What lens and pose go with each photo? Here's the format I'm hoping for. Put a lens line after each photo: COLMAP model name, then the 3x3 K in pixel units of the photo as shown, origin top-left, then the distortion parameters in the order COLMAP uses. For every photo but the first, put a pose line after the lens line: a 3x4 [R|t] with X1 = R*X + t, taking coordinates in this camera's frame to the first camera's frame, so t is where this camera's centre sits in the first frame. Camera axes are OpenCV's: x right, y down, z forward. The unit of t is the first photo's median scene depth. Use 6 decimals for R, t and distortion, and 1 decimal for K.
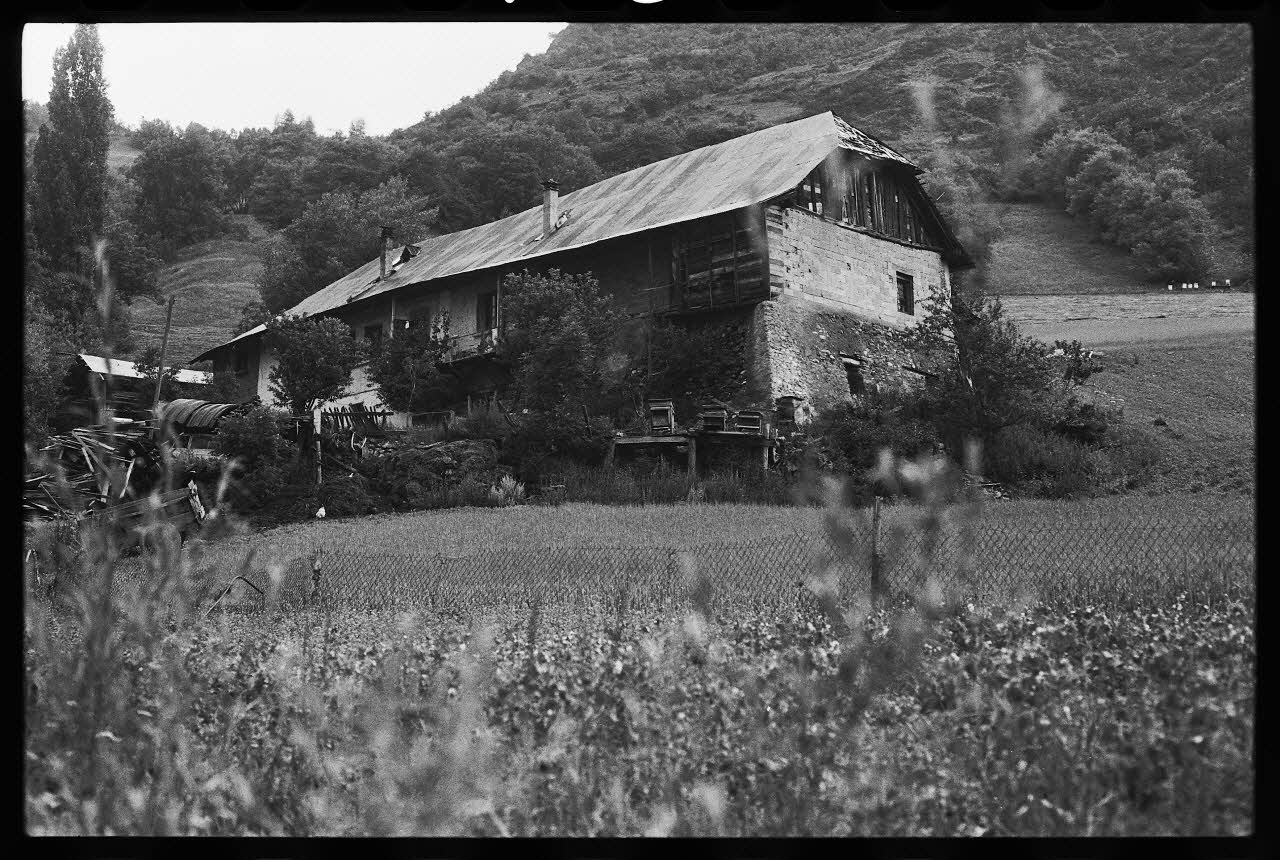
lens RADIAL K [[1988.0, 0, 640.0], [0, 1988.0, 430.0], [0, 0, 1]] dist [-0.084133, -0.013790]
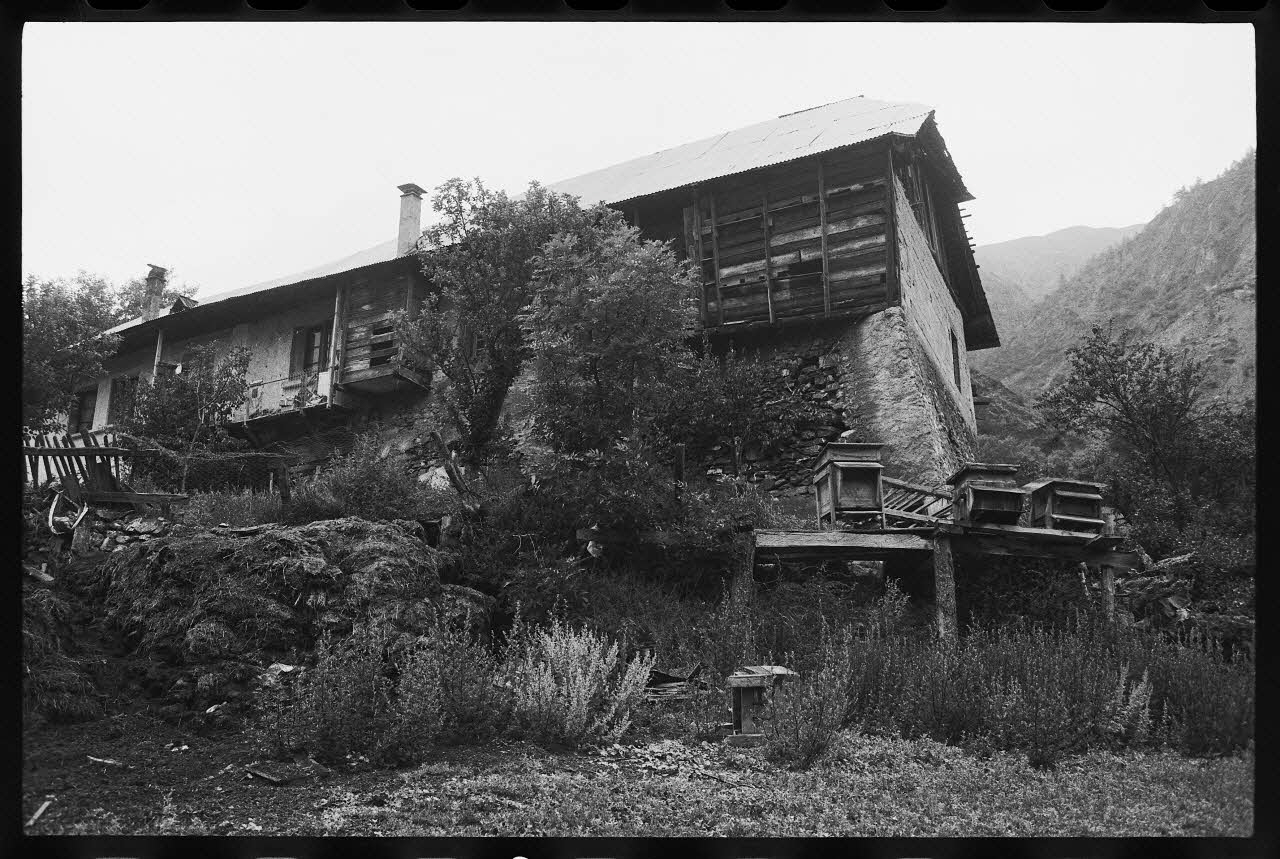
lens RADIAL K [[1189.0, 0, 640.0], [0, 1189.0, 429.5], [0, 0, 1]] dist [-0.069739, 0.001183]
pose [[0.958185, 0.080887, 0.274480, -0.091693], [-0.047326, 0.990802, -0.126773, 0.013720], [-0.282210, 0.108482, 0.953200, 0.703834]]
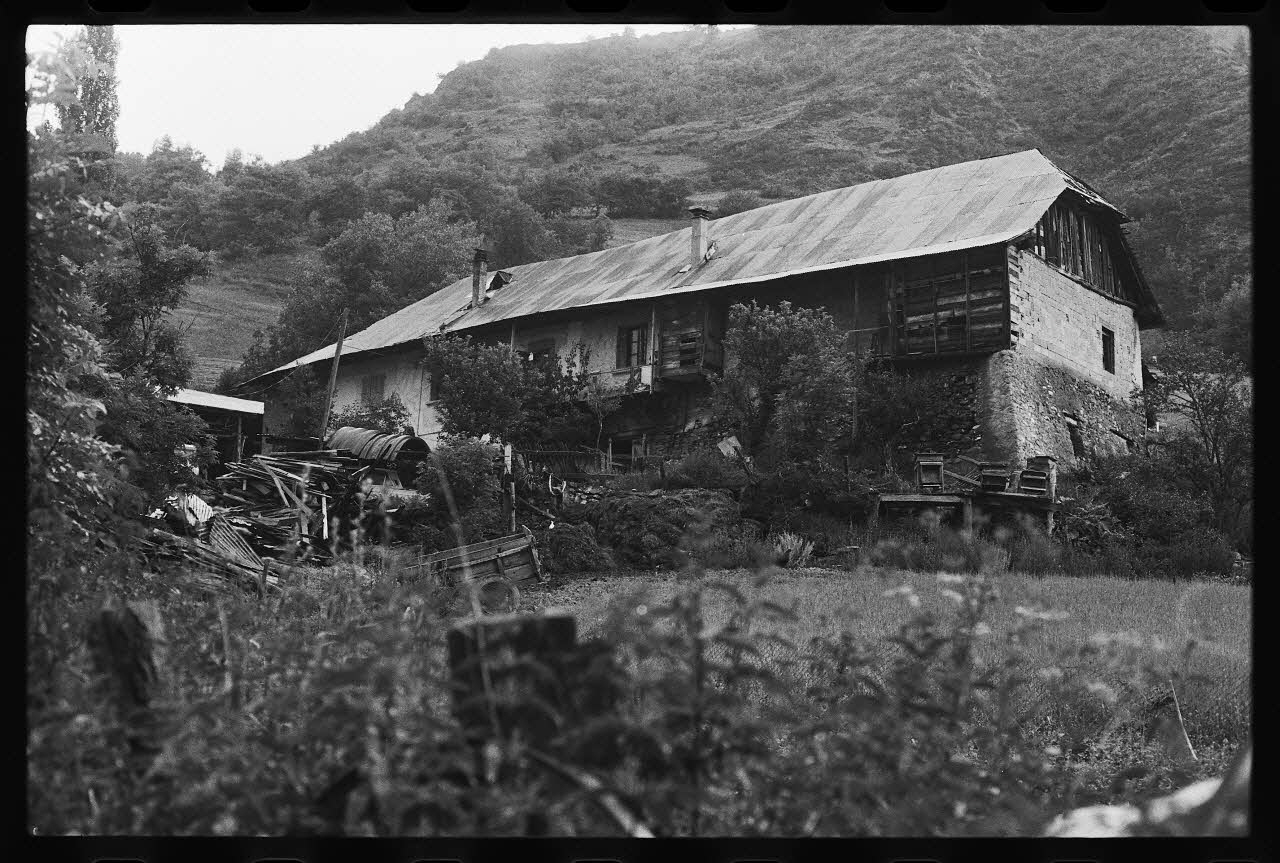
lens RADIAL K [[1974.0, 0, 640.0], [0, 1974.0, 431.5], [0, 0, 1]] dist [-0.070480, -0.022216]
pose [[0.994816, 0.047476, 0.089926, -0.180963], [-0.045164, 0.998599, -0.027566, 0.004604], [-0.091109, 0.023362, 0.995567, 0.118757]]
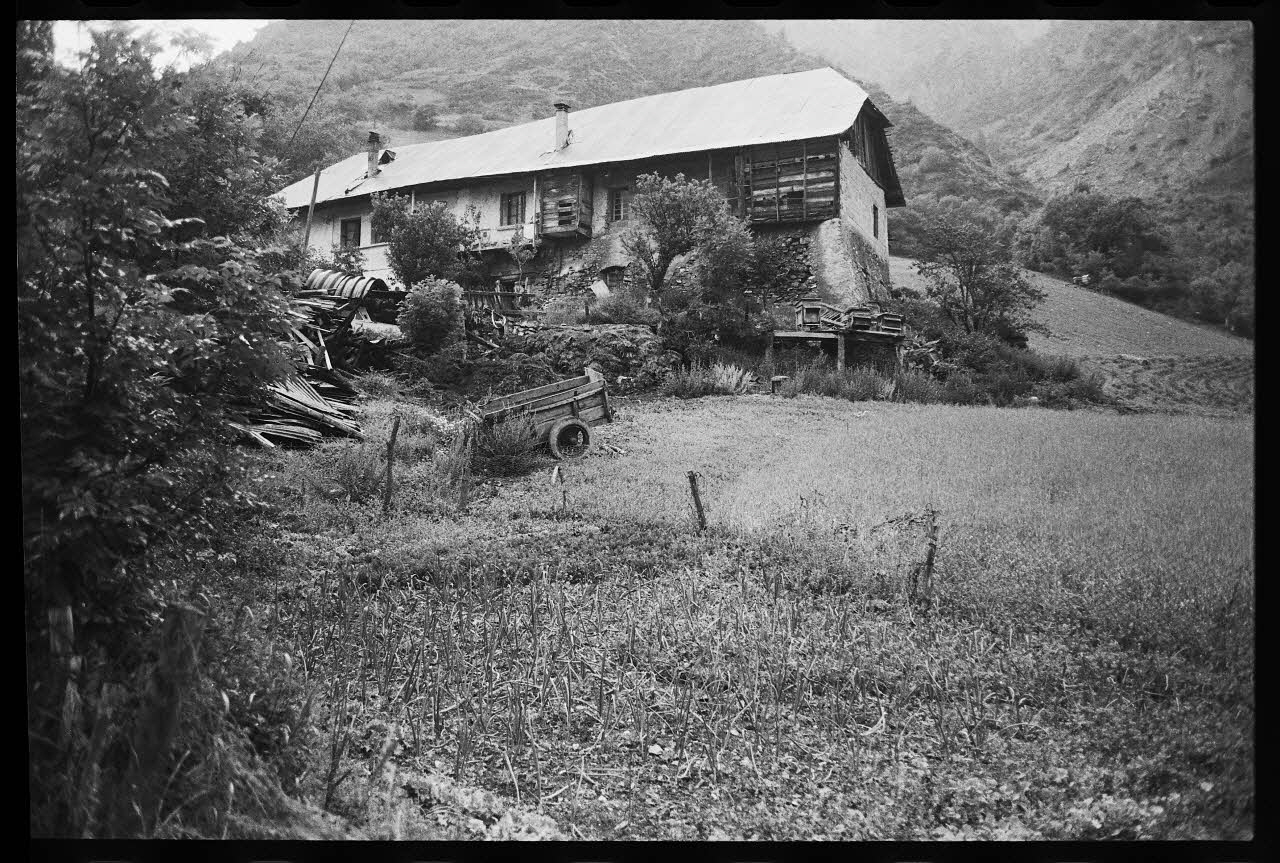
lens RADIAL K [[1206.7, 0, 640.0], [0, 1206.7, 431.5], [0, 0, 1]] dist [-0.069658, -0.000684]
pose [[0.951576, 0.025399, 0.306364, -0.261366], [-0.055970, 0.994239, 0.091416, 0.002177], [-0.302277, -0.104137, 0.947515, 0.342436]]
